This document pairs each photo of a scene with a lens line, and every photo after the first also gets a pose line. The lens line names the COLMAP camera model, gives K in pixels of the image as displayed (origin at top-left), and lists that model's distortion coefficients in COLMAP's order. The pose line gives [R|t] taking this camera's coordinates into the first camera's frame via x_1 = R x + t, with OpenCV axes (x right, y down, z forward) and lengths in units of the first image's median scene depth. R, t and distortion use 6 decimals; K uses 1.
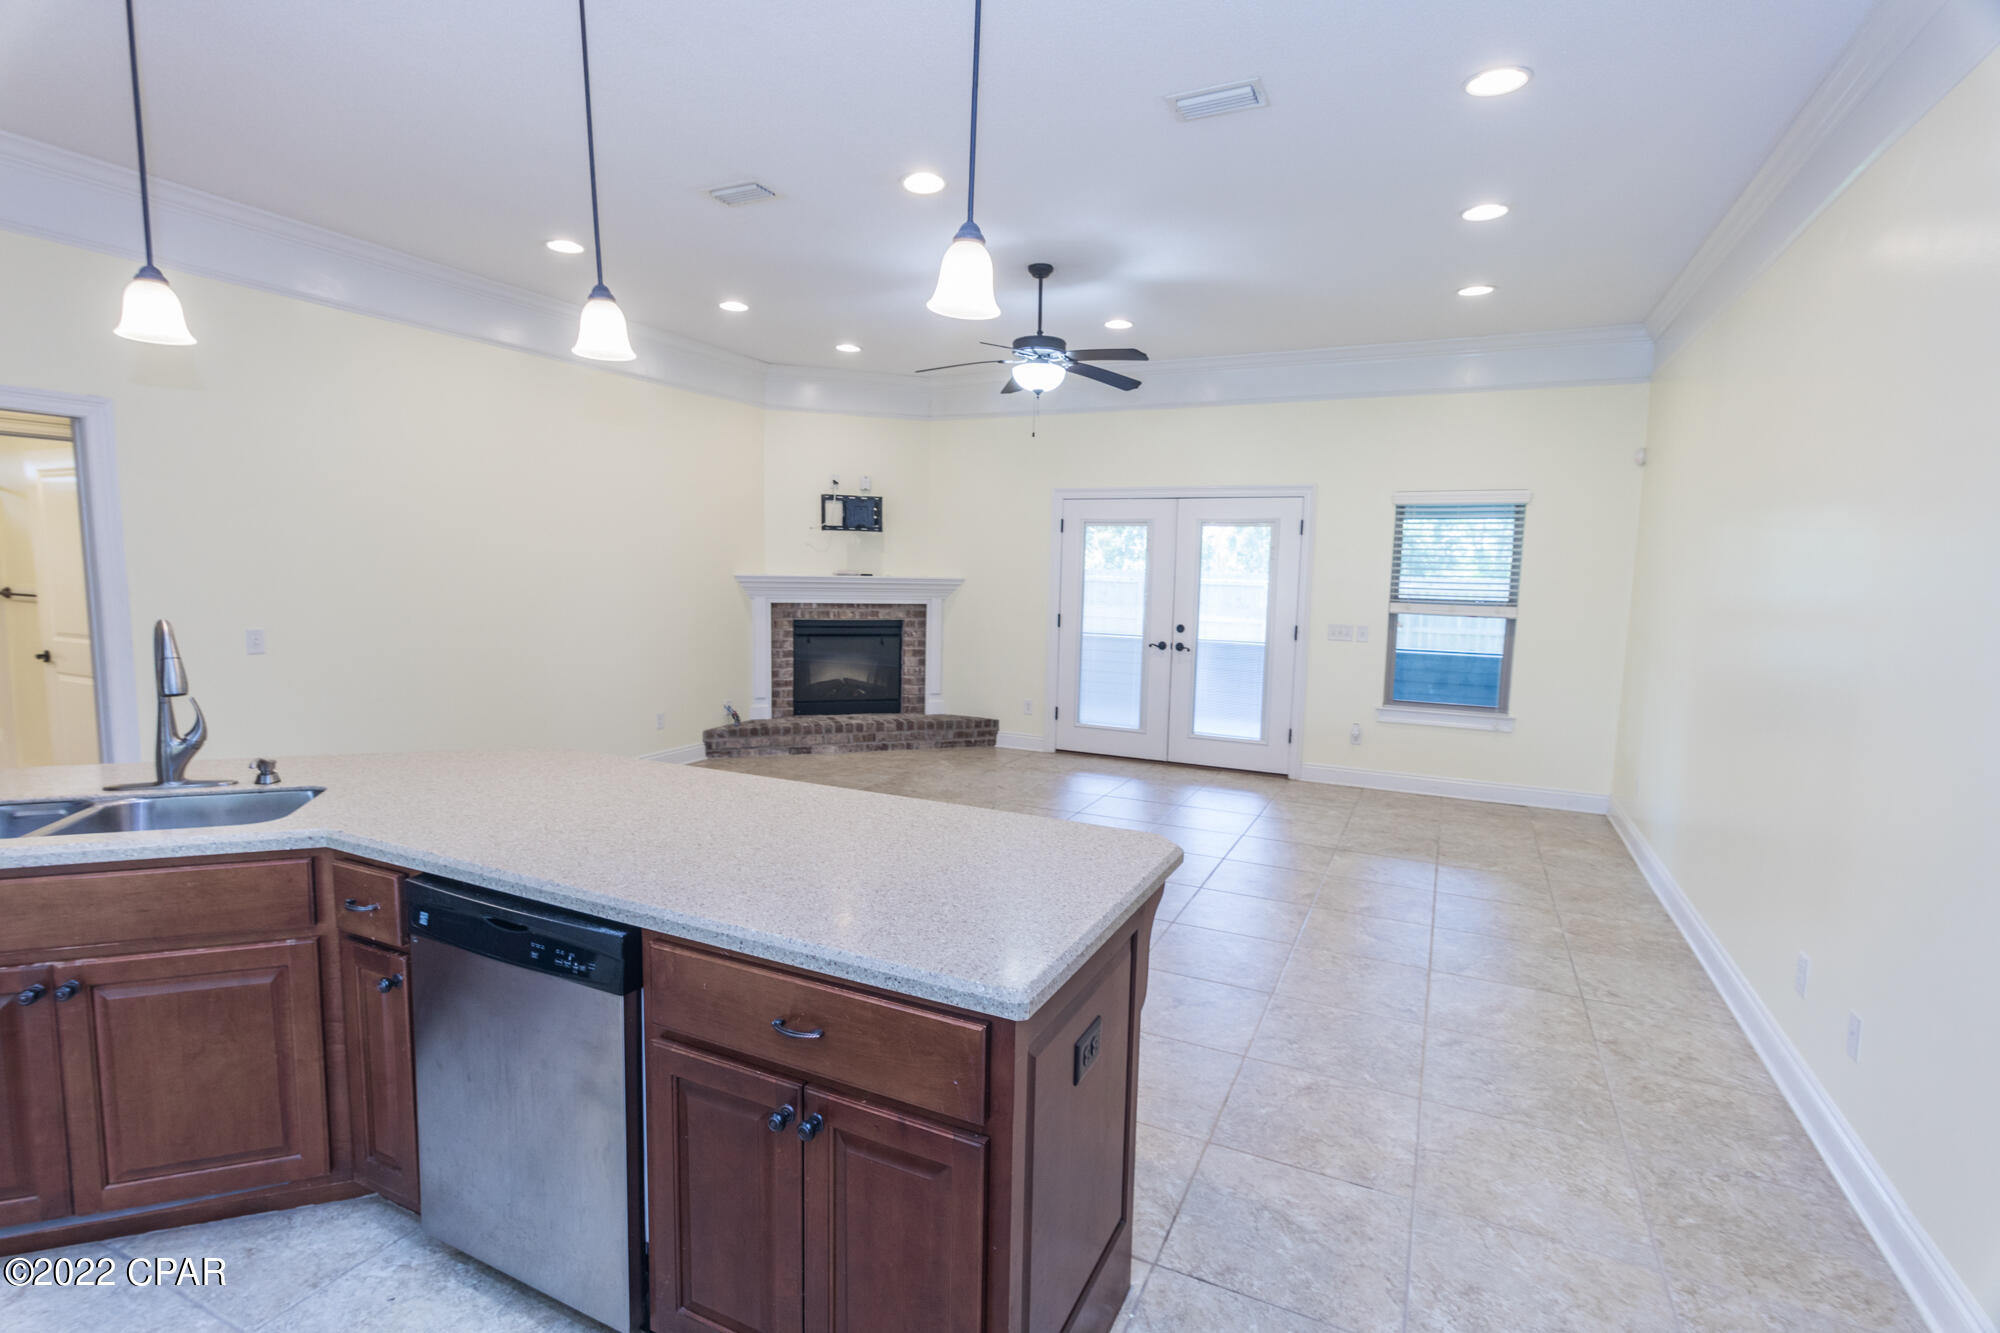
lens RADIAL K [[958.2, 0, 995.9], [0, 958.2, 669.8], [0, 0, 1]] dist [0.005856, -0.000808]
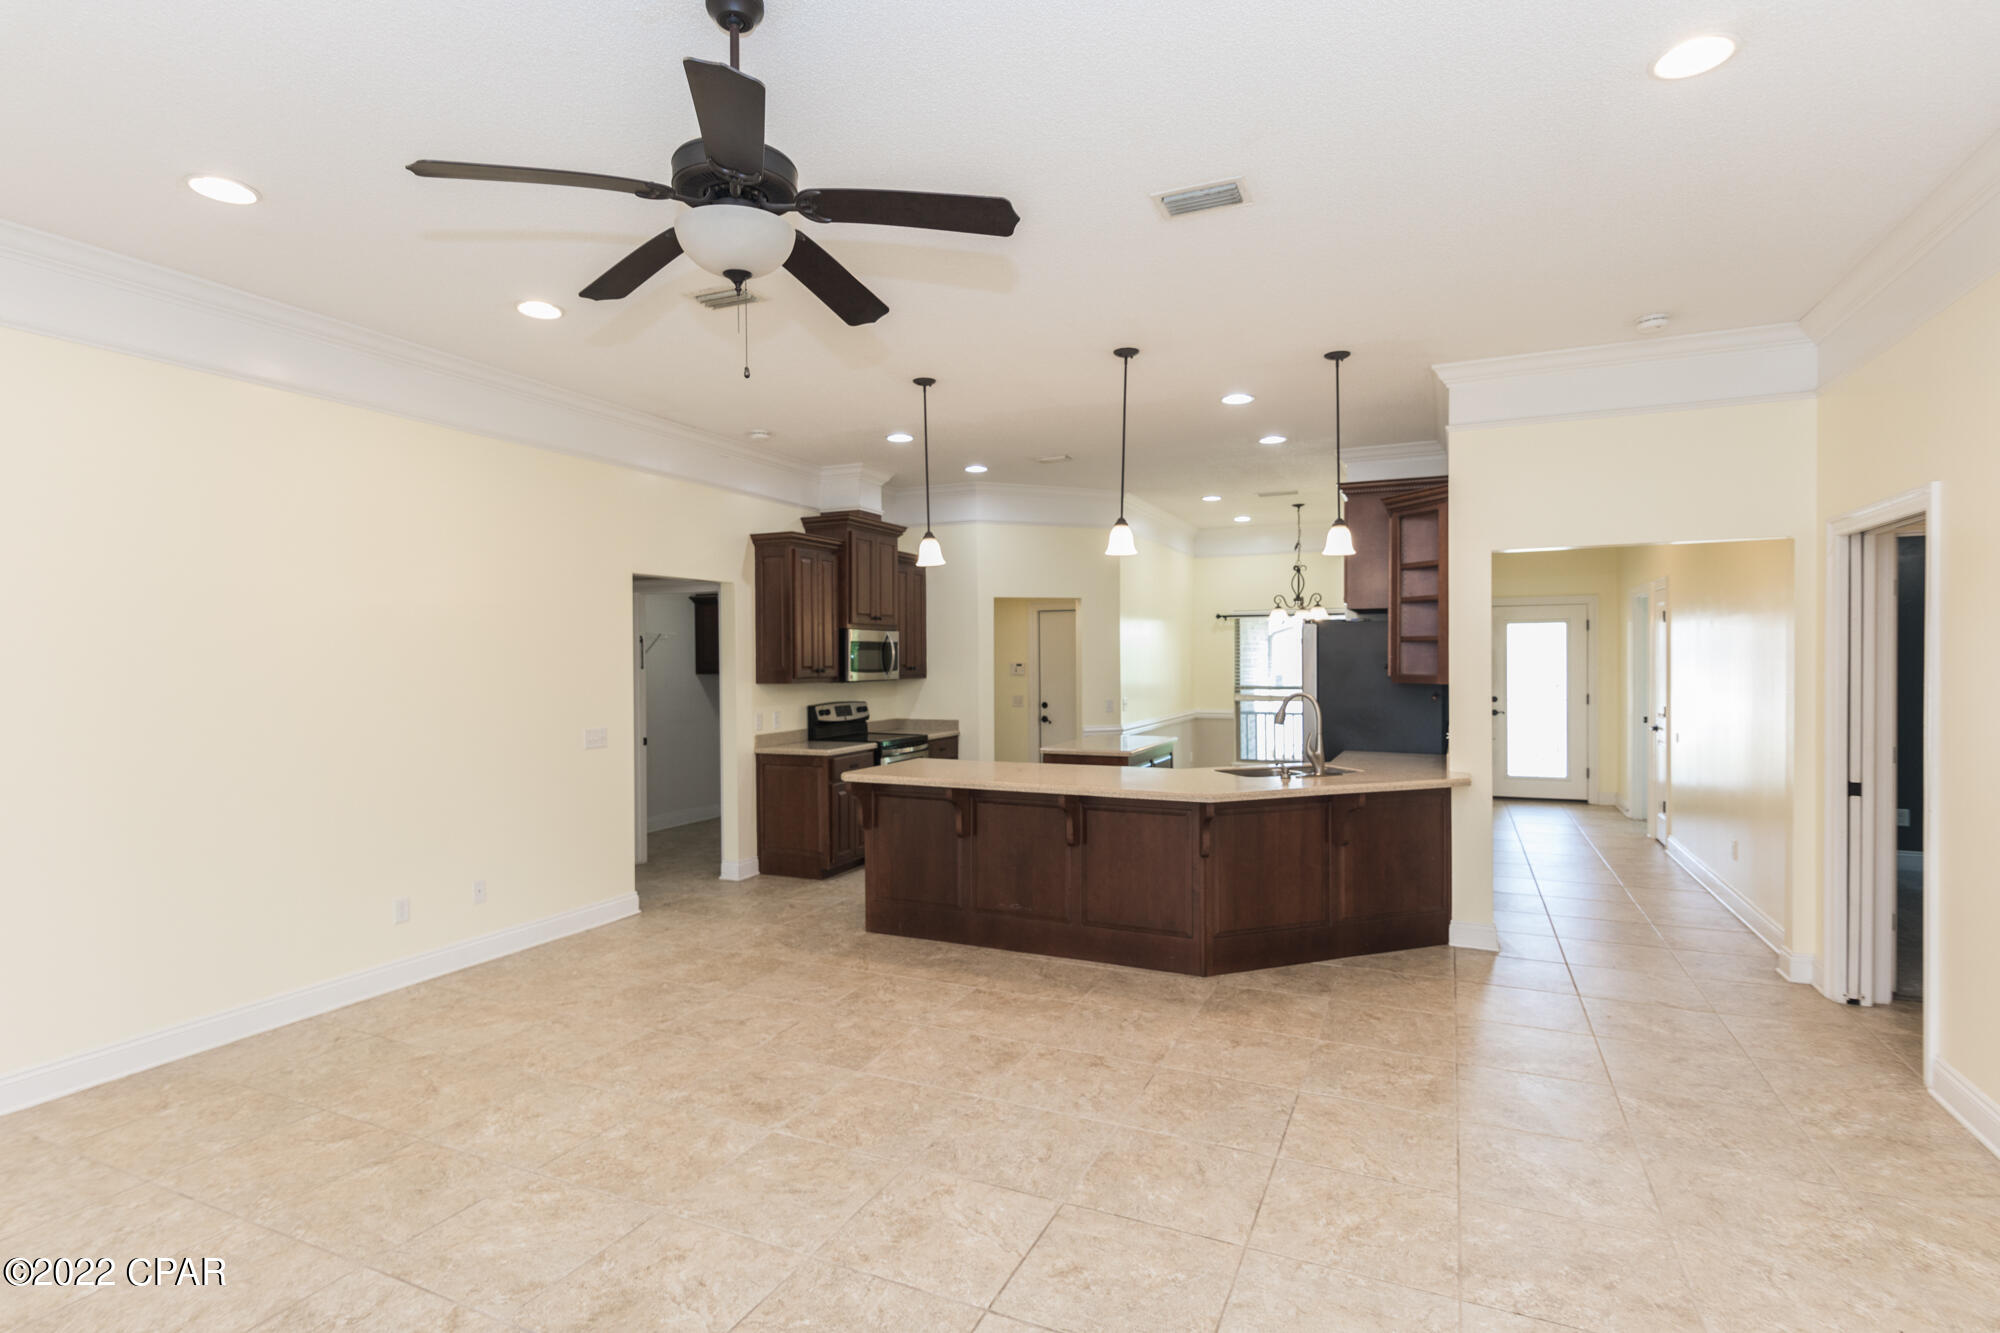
lens RADIAL K [[976.4, 0, 993.7], [0, 976.4, 674.3], [0, 0, 1]] dist [0.003798, -0.000696]
pose [[-0.999853, -0.012623, -0.011621, -0.045690], [-0.013990, 0.991898, 0.126264, -0.107110], [0.009933, 0.126408, -0.991929, 0.943502]]
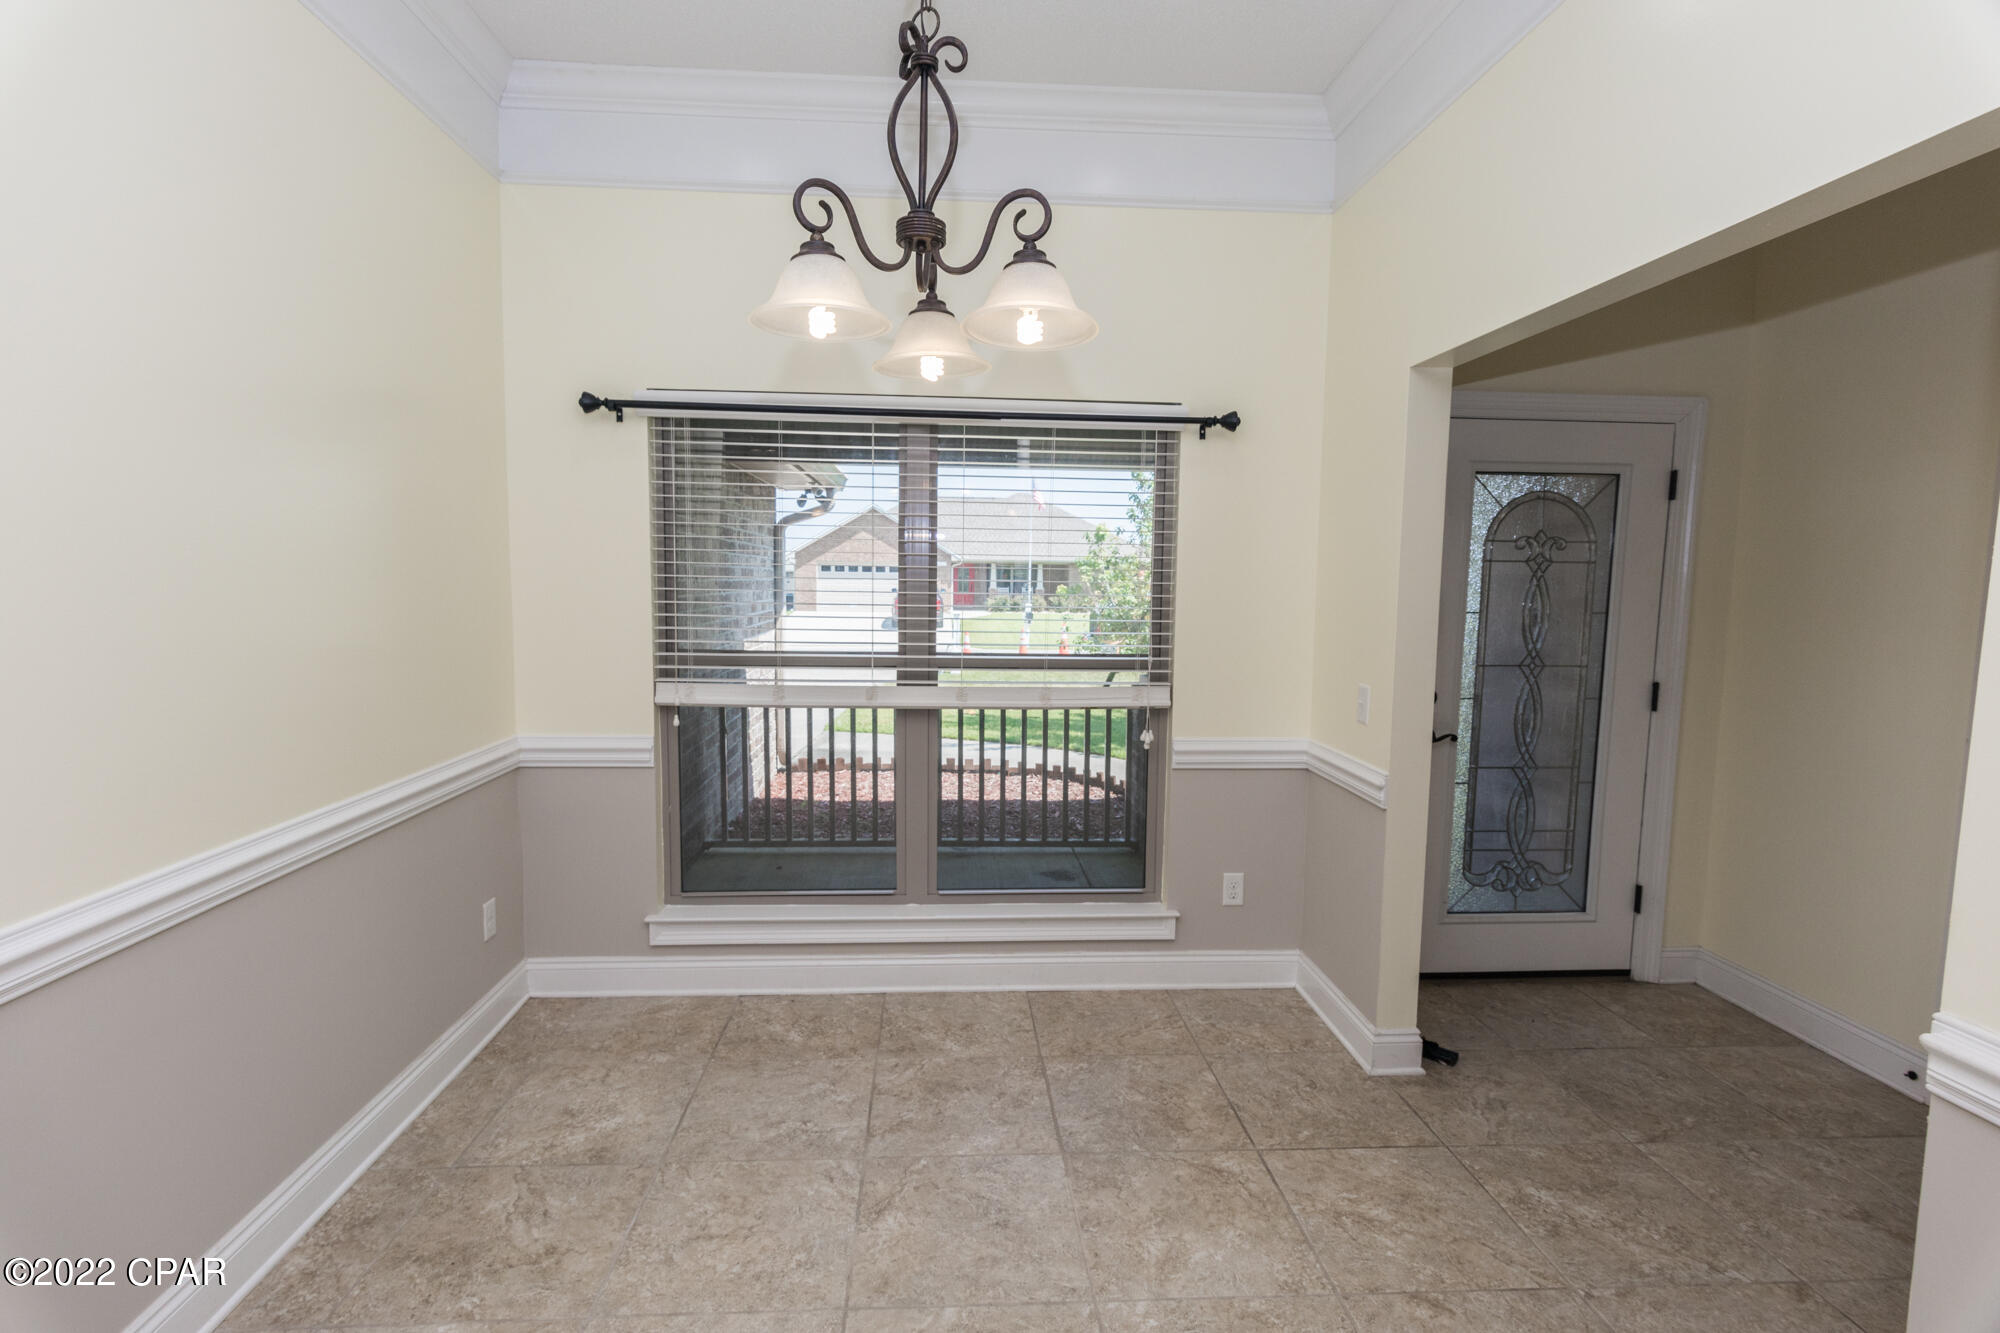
lens RADIAL K [[954.6, 0, 990.2], [0, 954.6, 670.3], [0, 0, 1]] dist [0.004548, -0.000798]
pose [[-0.876276, 0.011762, -0.481666, -0.355263], [-0.084914, 0.980284, 0.178419, 0.011669], [0.474268, 0.197245, -0.858000, -0.090012]]
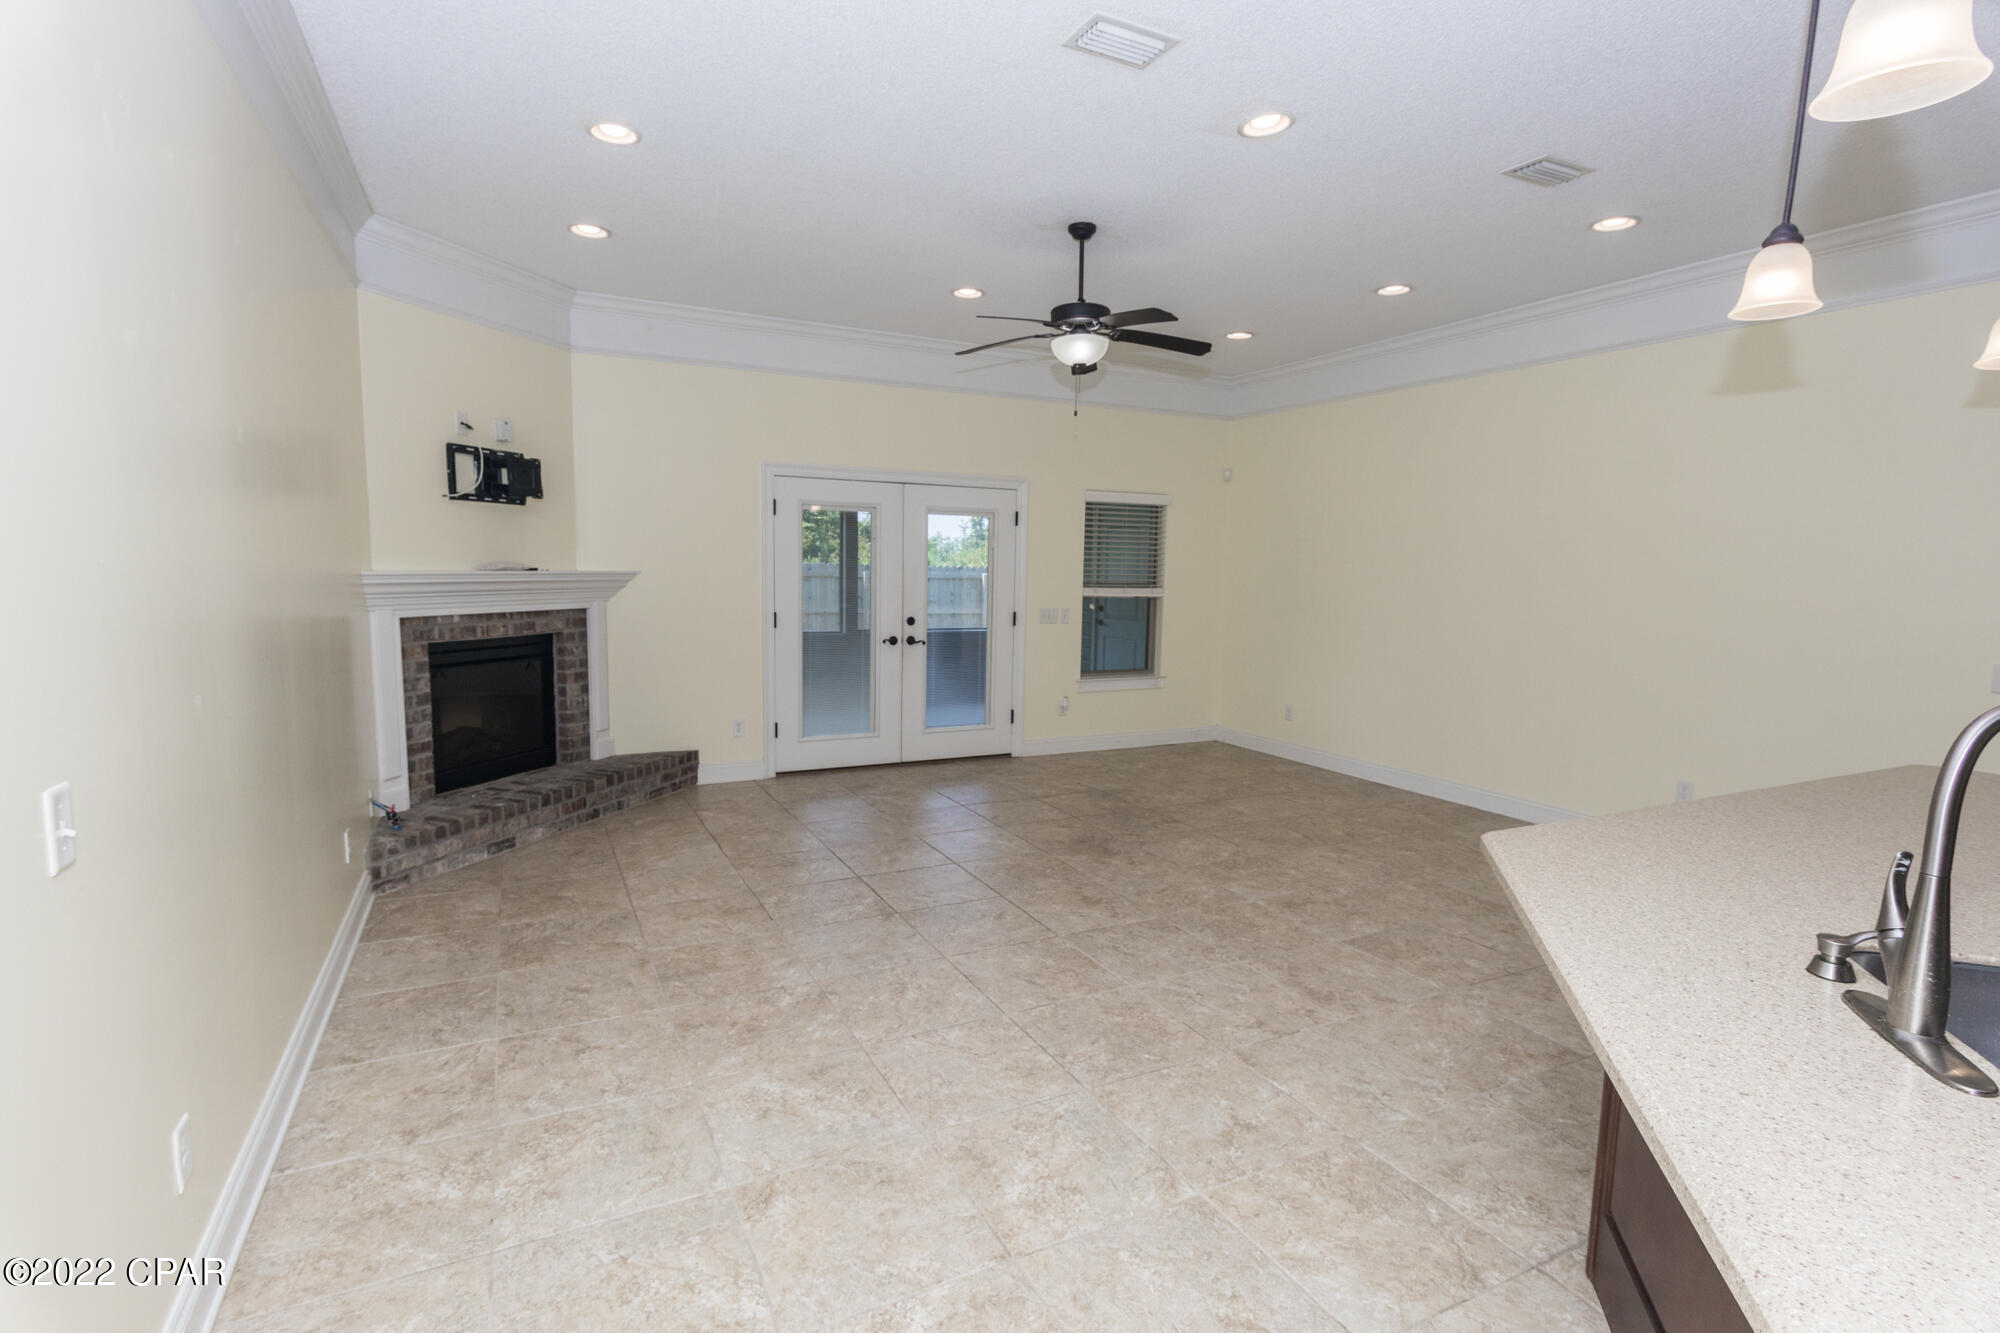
lens RADIAL K [[954.6, 0, 990.2], [0, 954.6, 670.3], [0, 0, 1]] dist [0.004548, -0.000798]
pose [[0.612384, -0.097945, 0.784470, -0.475624], [0.081582, 0.994827, 0.060523, -0.042662], [-0.786340, 0.026935, 0.617207, 0.333734]]
